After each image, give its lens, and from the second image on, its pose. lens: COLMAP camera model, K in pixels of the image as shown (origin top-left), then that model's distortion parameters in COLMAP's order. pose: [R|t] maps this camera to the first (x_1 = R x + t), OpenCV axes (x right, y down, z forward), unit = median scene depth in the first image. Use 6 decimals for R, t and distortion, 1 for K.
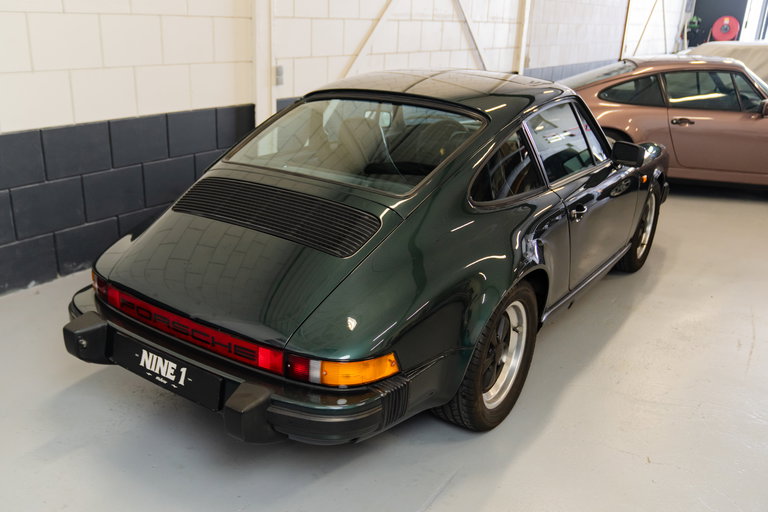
lens RADIAL K [[657.6, 0, 384.0], [0, 657.6, 256.0], [0, 0, 1]] dist [0.003088, 0.004468]
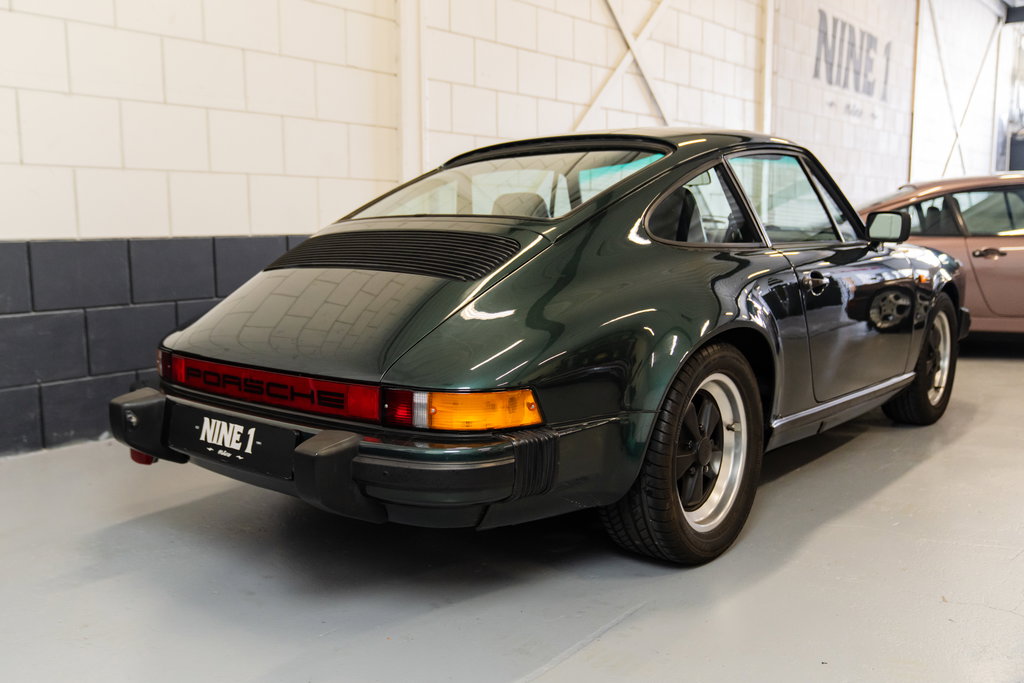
lens RADIAL K [[878.1, 0, 503.1], [0, 878.1, 342.4], [0, 0, 1]] dist [0.001385, 0.013864]
pose [[0.993001, -0.037890, -0.111862, 0.077999], [0.013771, 0.977826, -0.208966, 0.249010], [0.117300, 0.205963, 0.971504, 0.048248]]
